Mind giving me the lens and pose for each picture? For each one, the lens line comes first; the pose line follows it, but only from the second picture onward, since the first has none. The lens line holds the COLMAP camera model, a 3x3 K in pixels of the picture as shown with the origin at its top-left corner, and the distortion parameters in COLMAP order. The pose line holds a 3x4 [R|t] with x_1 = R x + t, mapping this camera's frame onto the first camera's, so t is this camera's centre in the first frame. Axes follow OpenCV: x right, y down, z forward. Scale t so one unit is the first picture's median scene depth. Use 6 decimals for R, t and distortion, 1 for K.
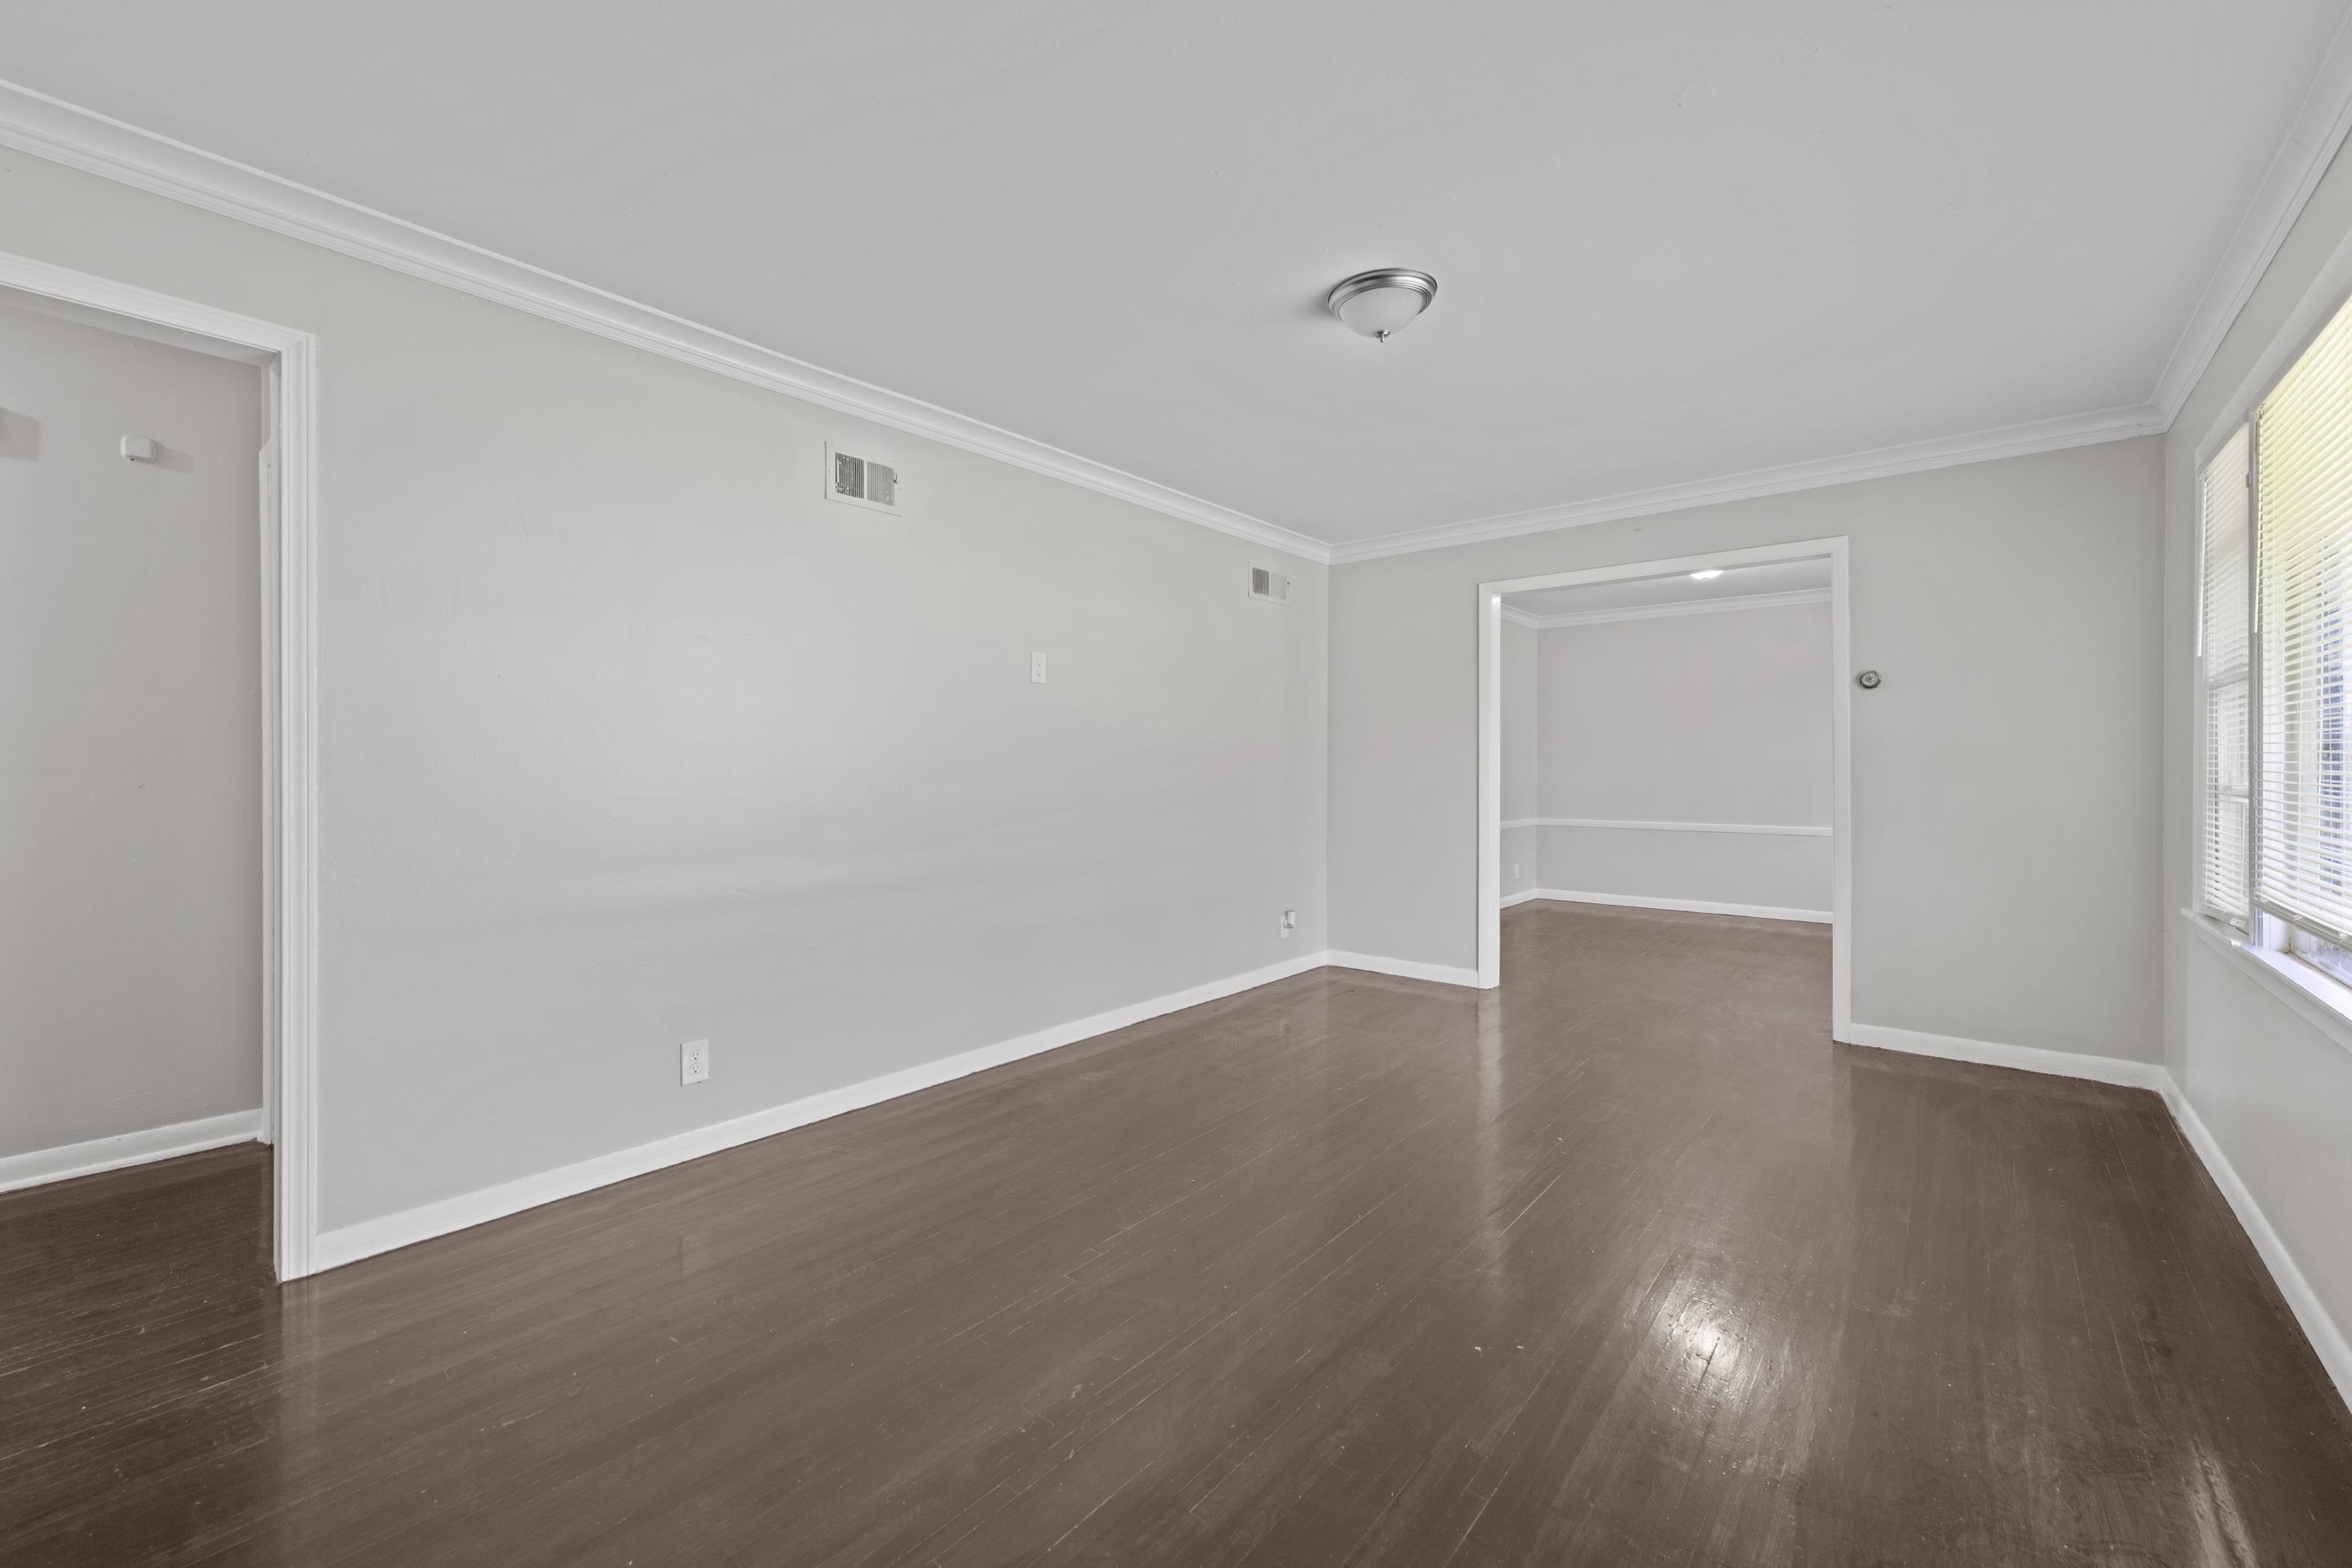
lens RADIAL K [[963.1, 0, 1168.8], [0, 963.1, 770.7], [0, 0, 1]] dist [0.000708, 0.000065]
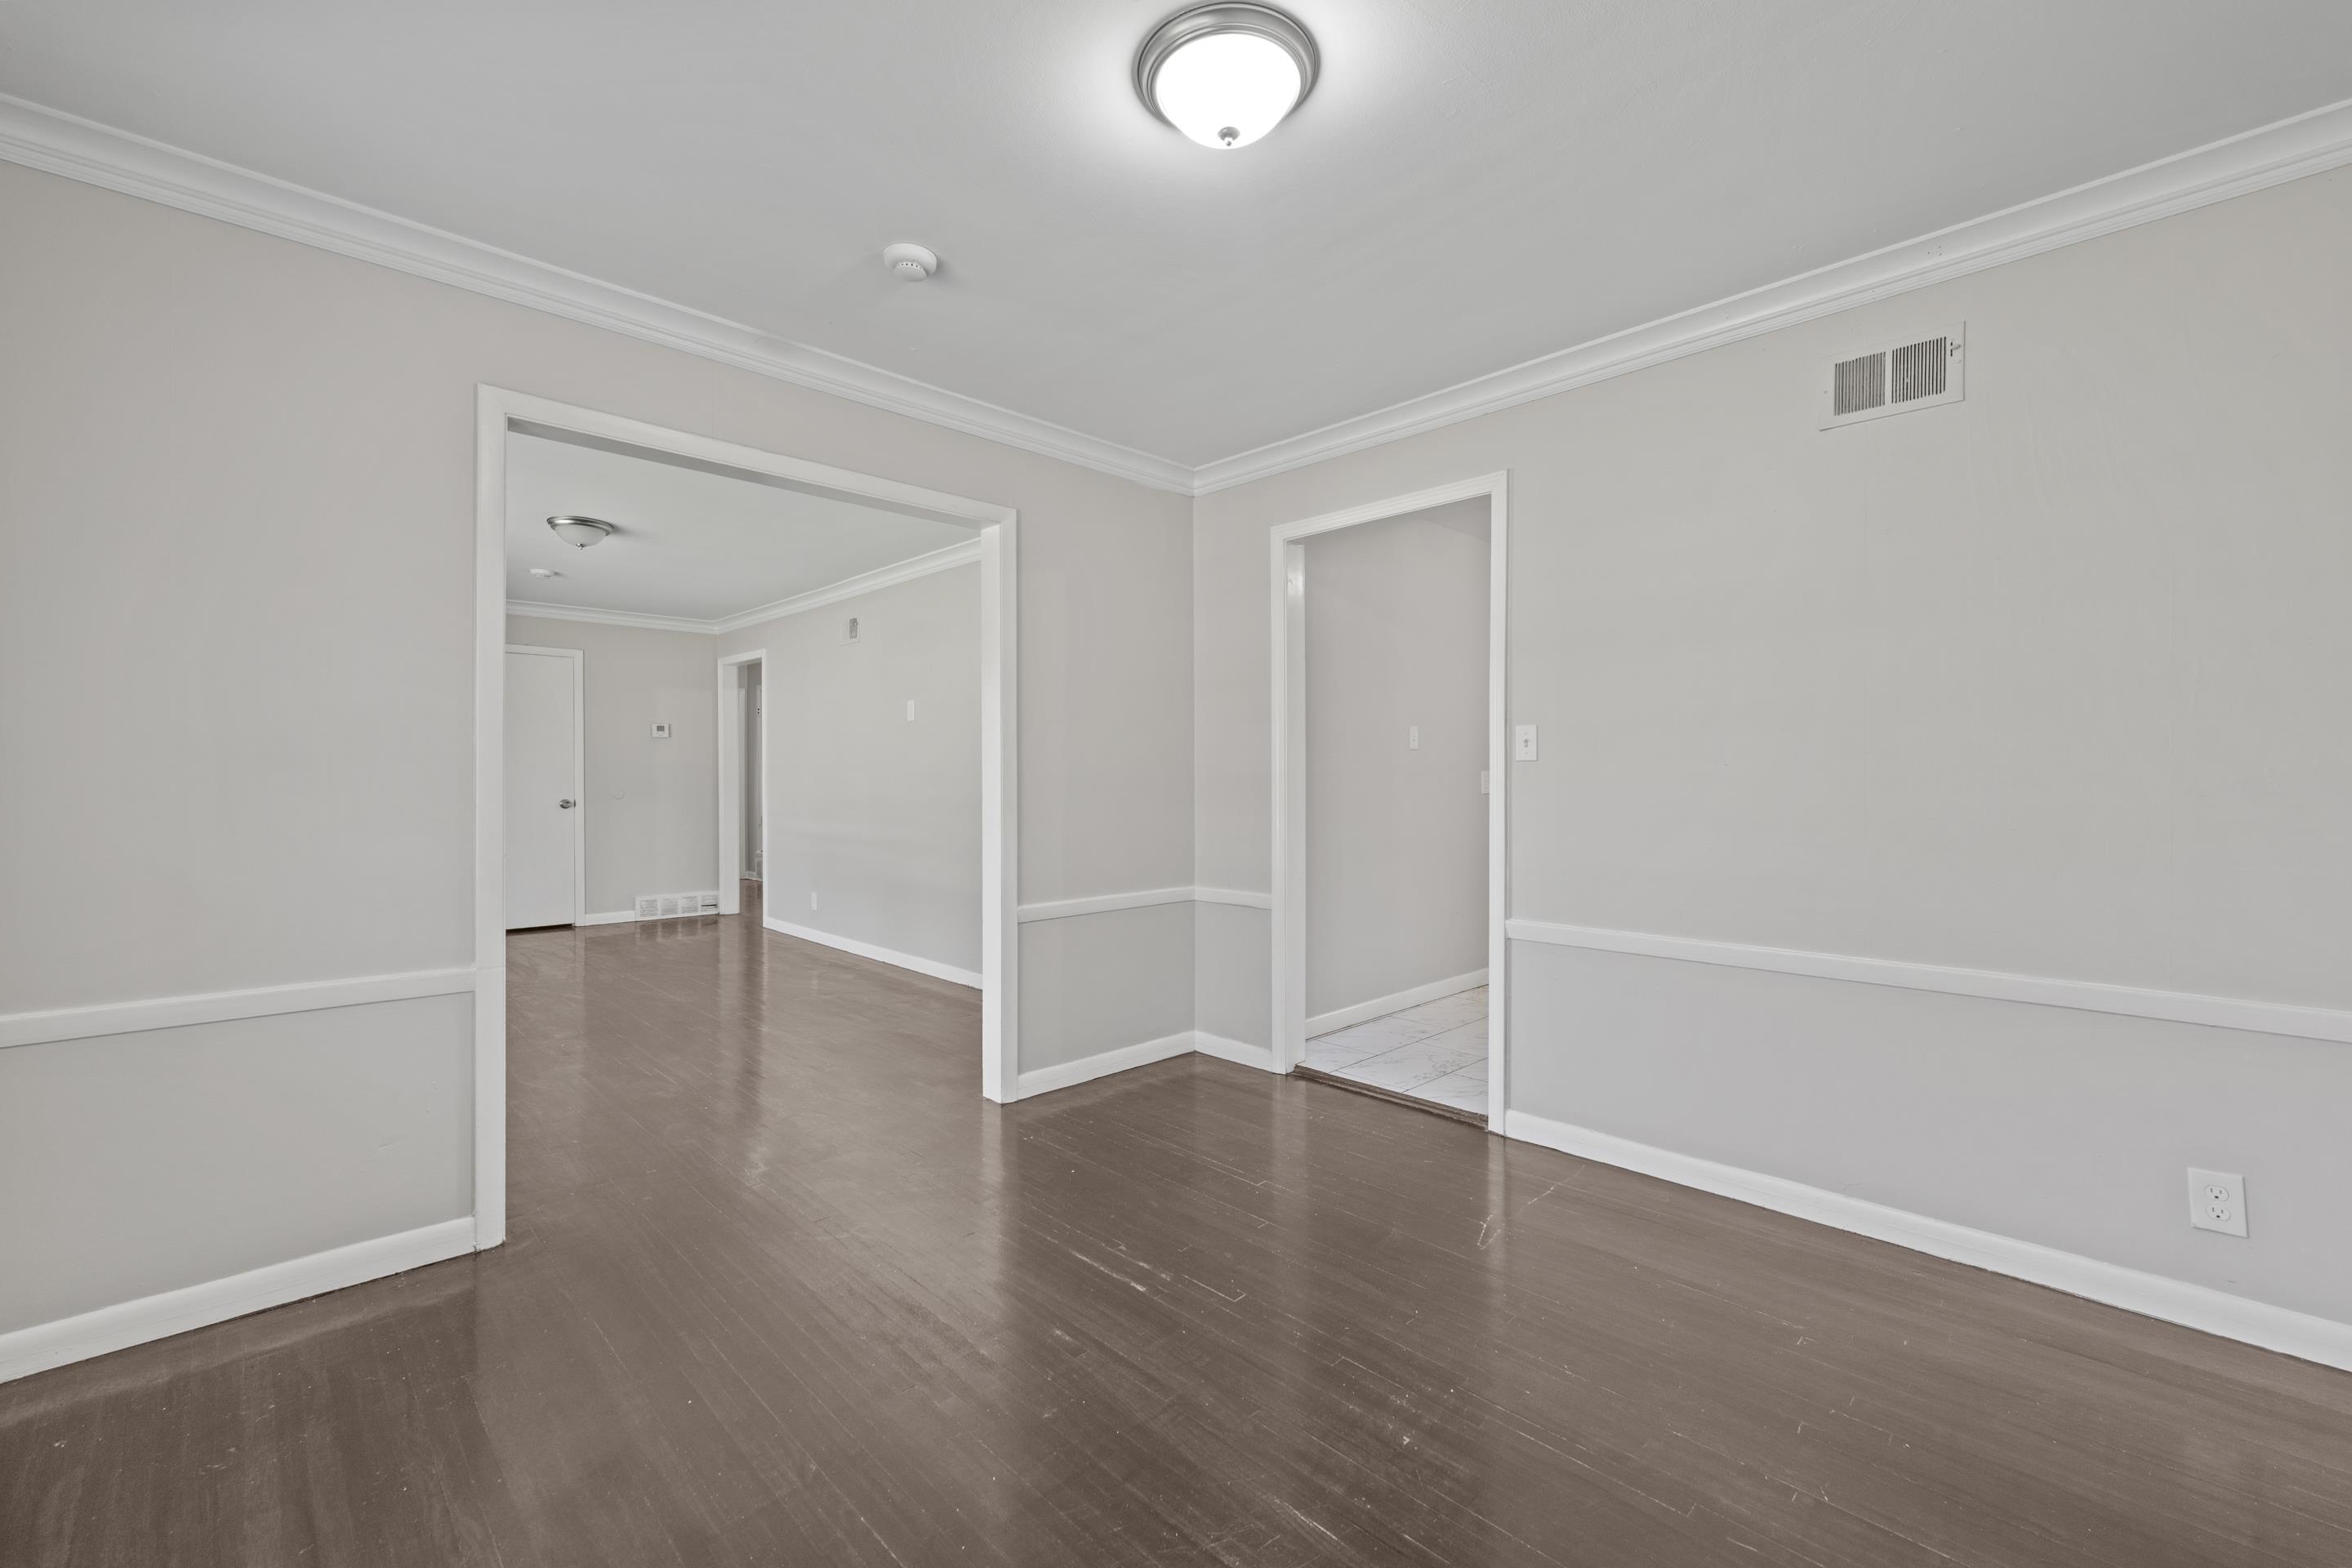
lens RADIAL K [[963.1, 0, 1168.8], [0, 963.1, 770.7], [0, 0, 1]] dist [0.000708, 0.000065]
pose [[-0.090850, 0.000419, -0.995864, 0.560756], [-0.004122, 0.999991, 0.000797, -0.007243], [0.995856, 0.004177, -0.090848, 0.655790]]
